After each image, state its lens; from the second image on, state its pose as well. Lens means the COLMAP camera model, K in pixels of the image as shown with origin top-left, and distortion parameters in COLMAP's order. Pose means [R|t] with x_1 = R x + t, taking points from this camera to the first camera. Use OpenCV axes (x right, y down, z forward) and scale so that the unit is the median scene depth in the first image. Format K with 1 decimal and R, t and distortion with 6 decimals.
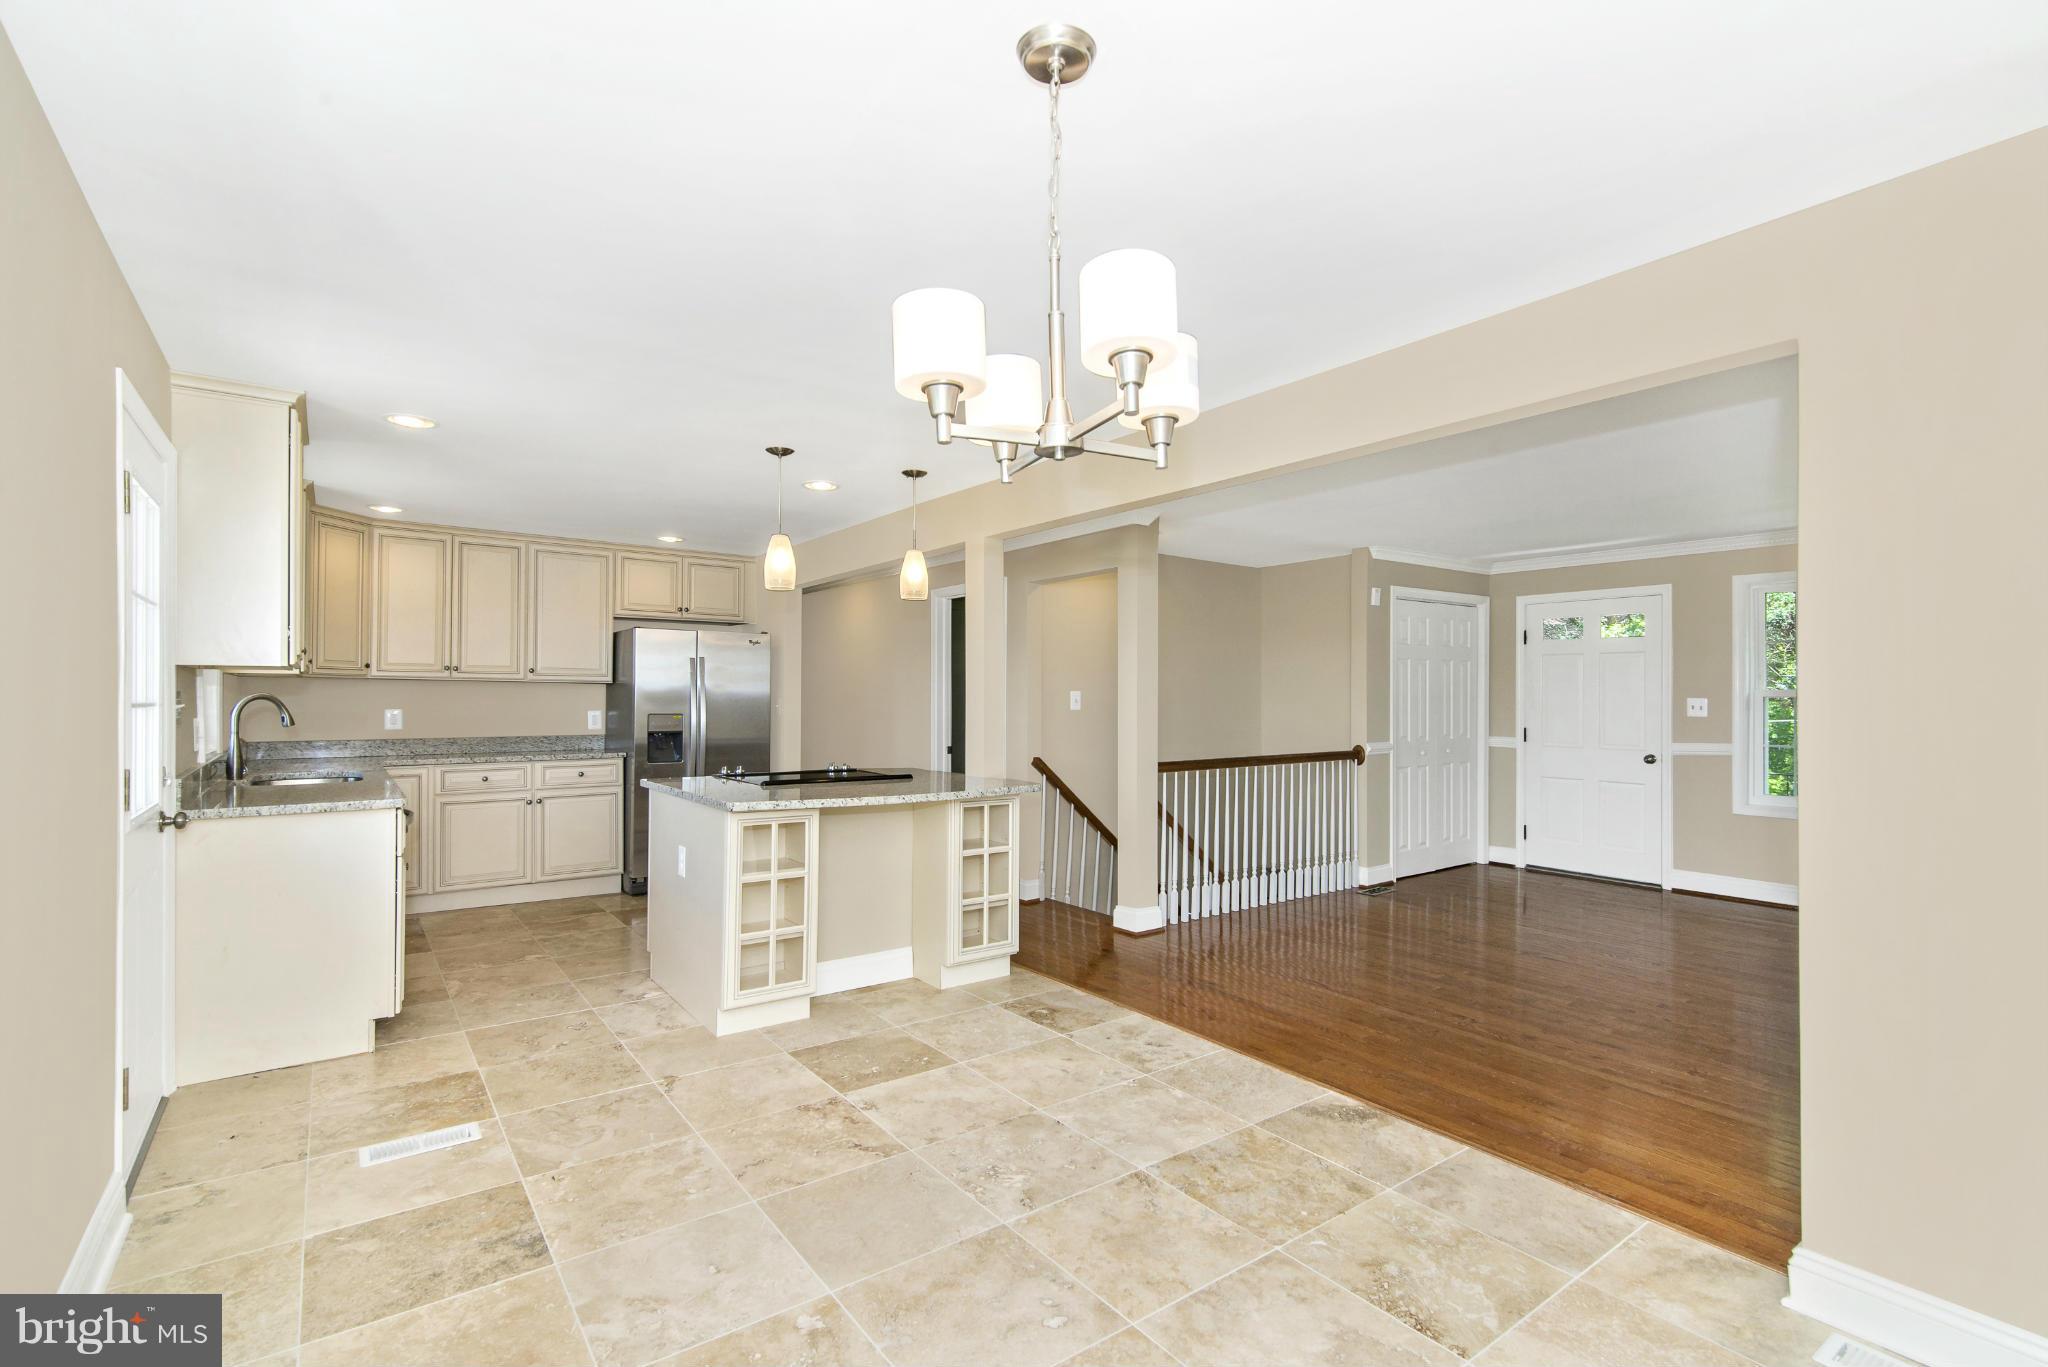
lens RADIAL K [[925.8, 0, 1015.3], [0, 925.8, 688.1], [0, 0, 1]] dist [-0.000110, 0.000479]
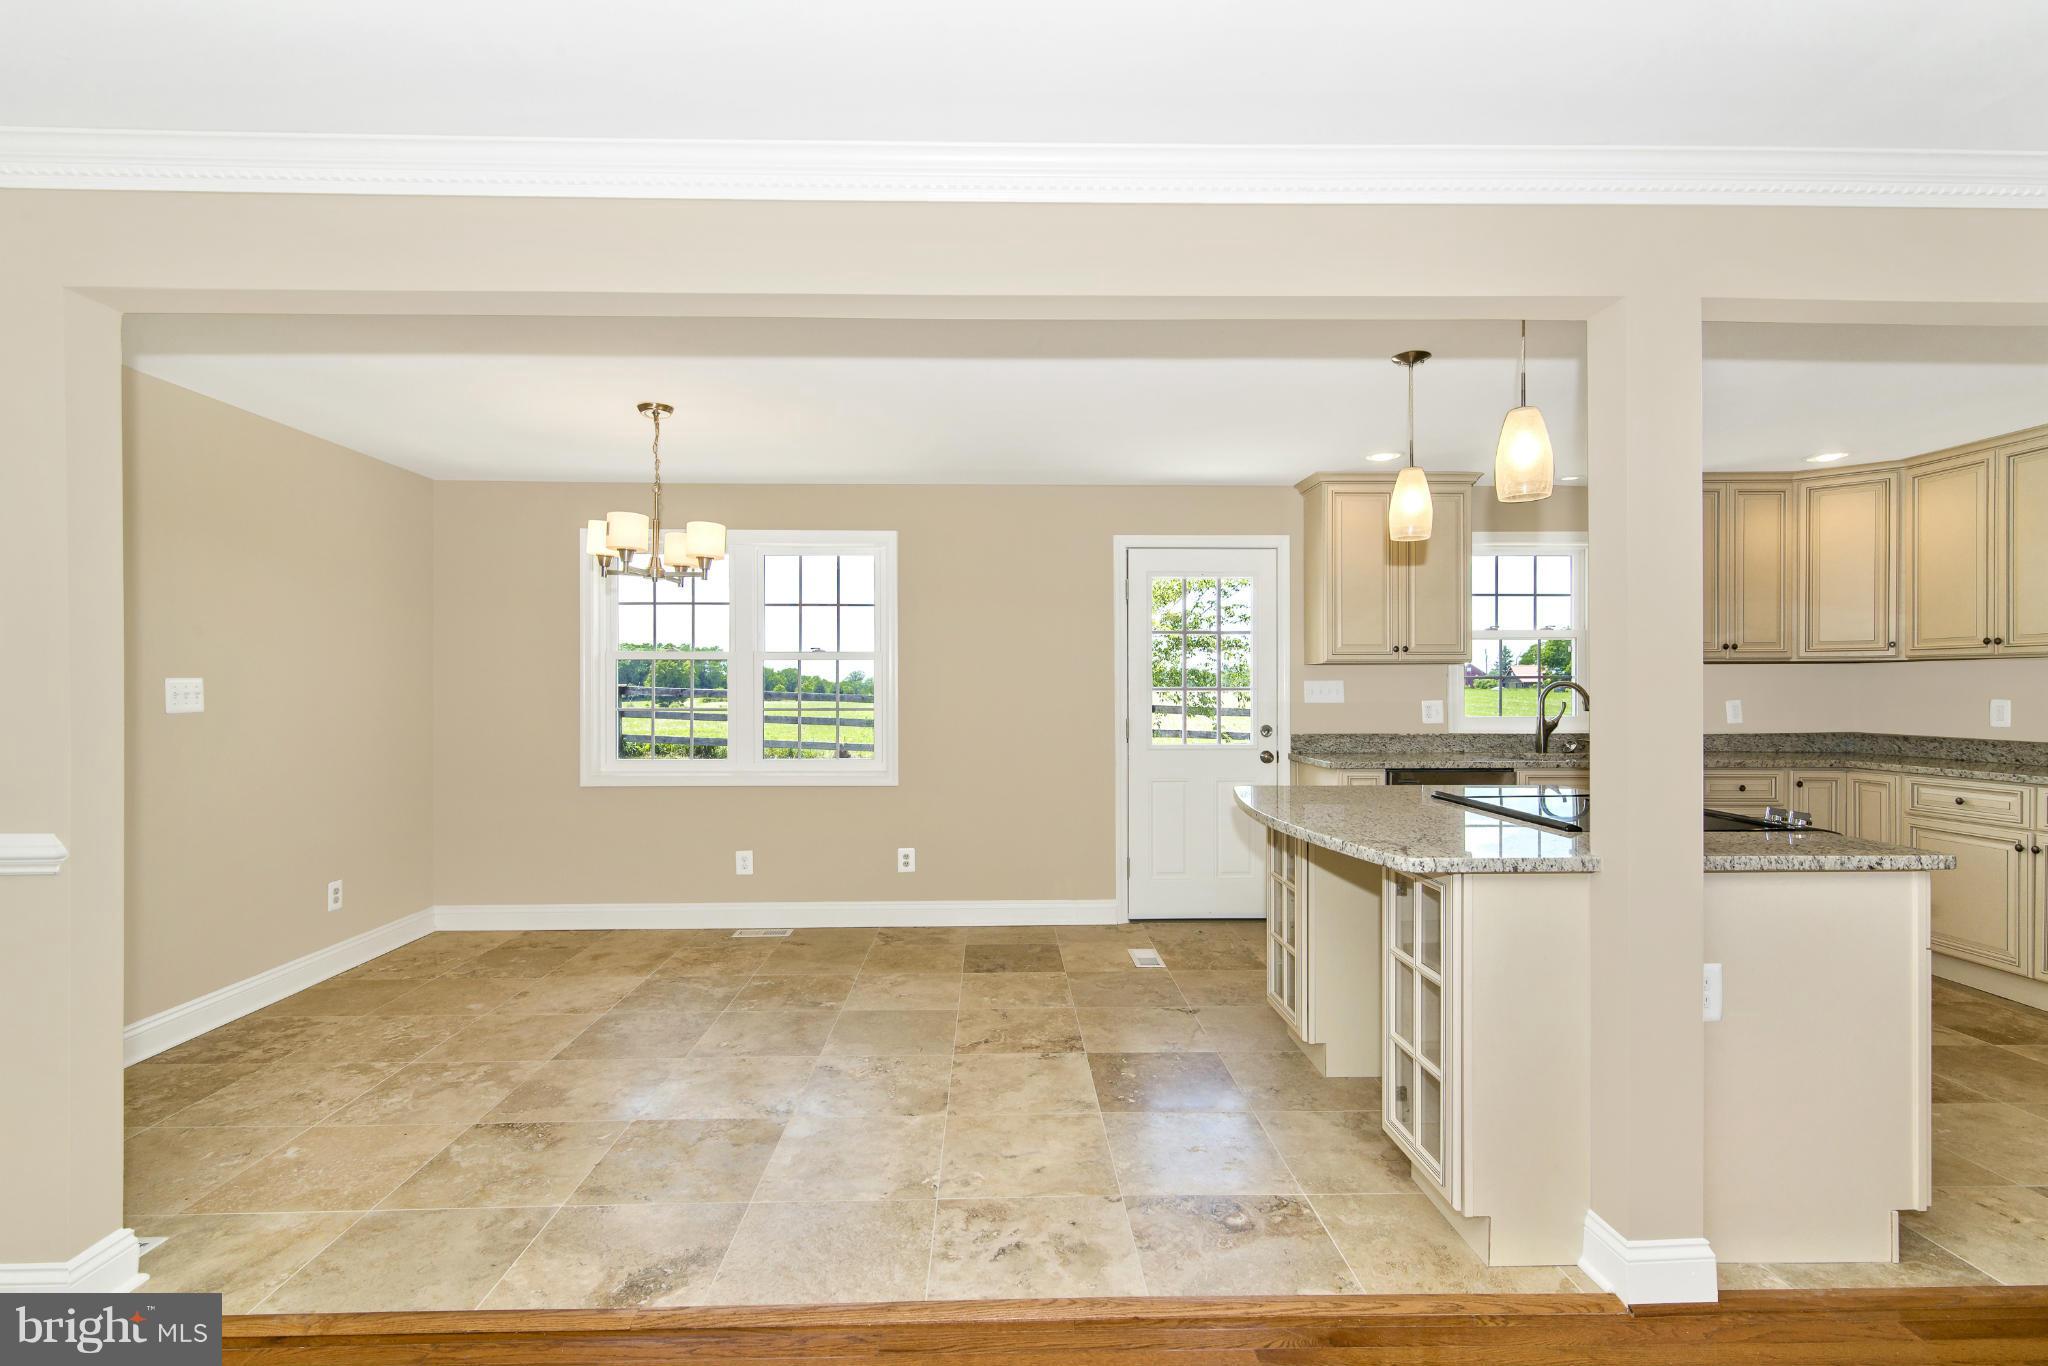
lens RADIAL K [[925.8, 0, 1015.3], [0, 925.8, 687.6], [0, 0, 1]] dist [-0.000110, 0.000479]
pose [[-0.554493, -0.001262, -0.832187, 0.745911], [0.007511, 0.999951, -0.006521, 0.024607], [0.832154, -0.009866, -0.554456, 1.530360]]
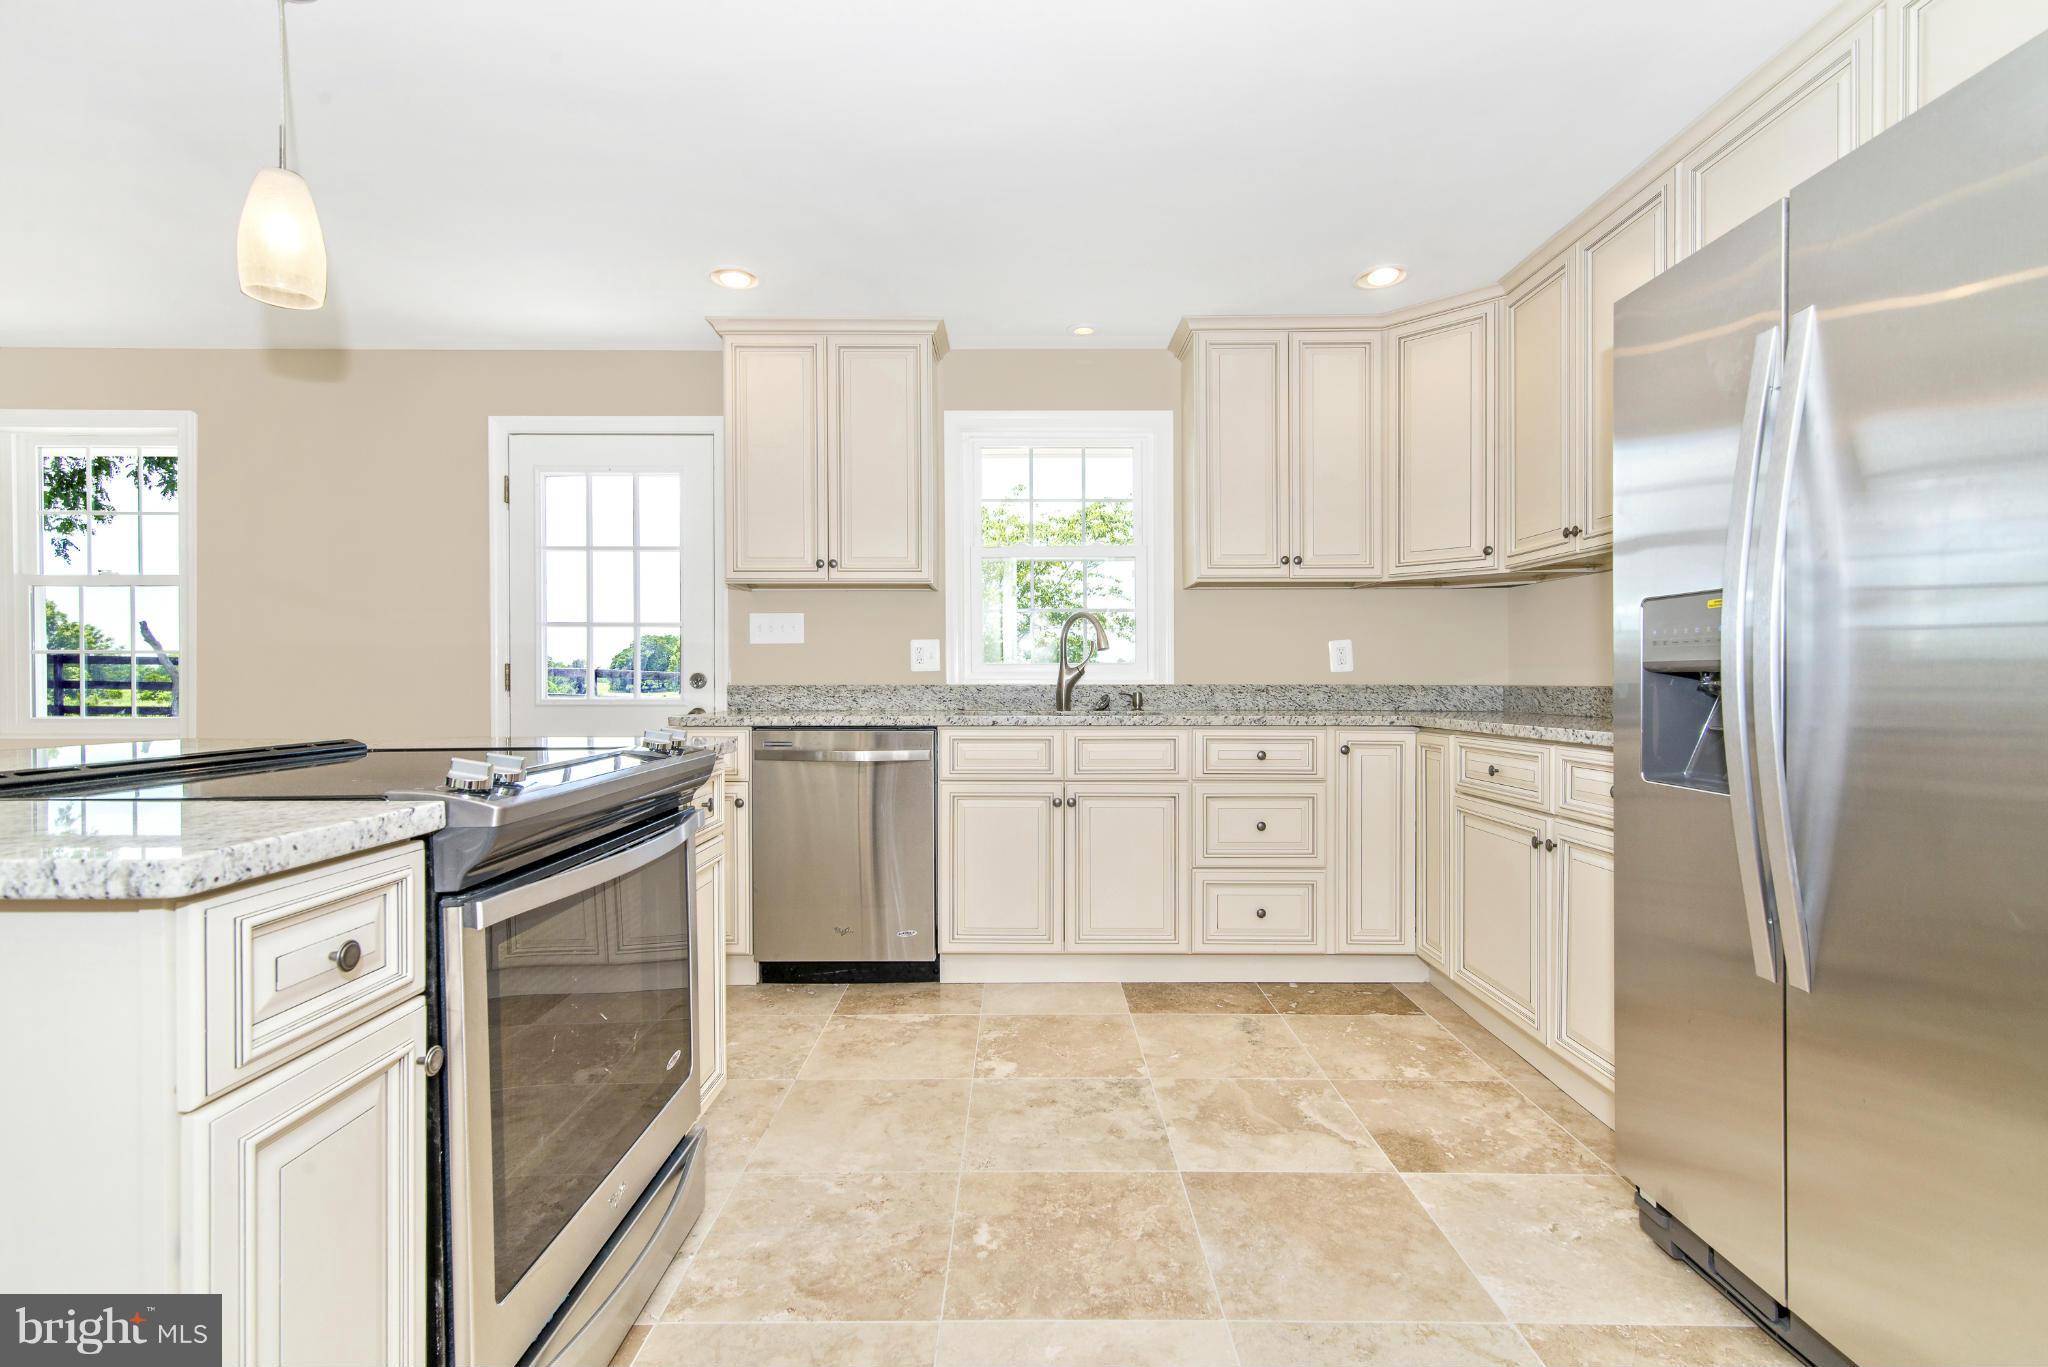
lens RADIAL K [[925.8, 0, 1015.3], [0, 925.8, 688.1], [0, 0, 1]] dist [-0.000110, 0.000479]
pose [[-0.573220, 0.003966, -0.819392, -0.100144], [0.006327, 0.999980, 0.000414, 0.104208], [0.819377, -0.004947, -0.573234, 2.023050]]
